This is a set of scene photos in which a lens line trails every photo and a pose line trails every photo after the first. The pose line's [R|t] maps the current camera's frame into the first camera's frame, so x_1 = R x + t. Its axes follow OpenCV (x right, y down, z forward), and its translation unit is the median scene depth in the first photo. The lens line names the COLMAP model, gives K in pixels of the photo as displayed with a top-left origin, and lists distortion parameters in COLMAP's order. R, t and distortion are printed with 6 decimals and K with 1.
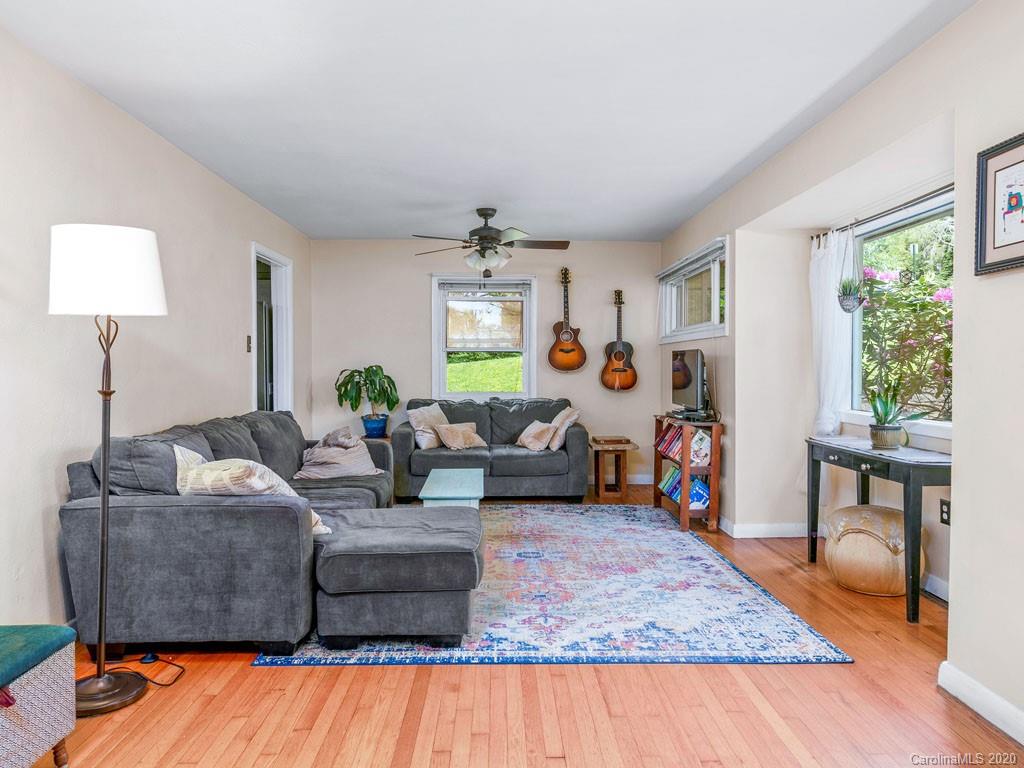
lens RADIAL K [[649.1, 0, 512.0], [0, 649.1, 384.0], [0, 0, 1]] dist [-0.000132, 0.000160]
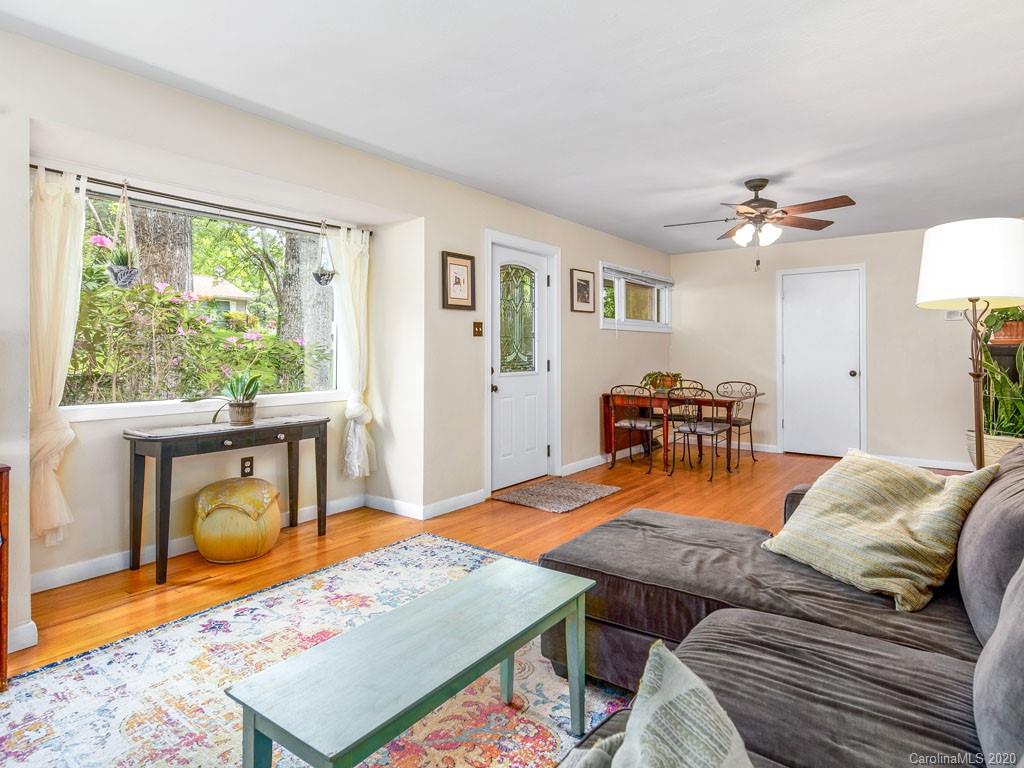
lens RADIAL K [[588.8, 0, 512.0], [0, 588.8, 384.0], [0, 0, 1]] dist [0.001023, 0.000254]
pose [[-0.788604, -0.034867, 0.613912, -0.397857], [0.009685, 0.997563, 0.069098, -0.032613], [-0.614825, 0.060437, -0.786345, 1.480188]]
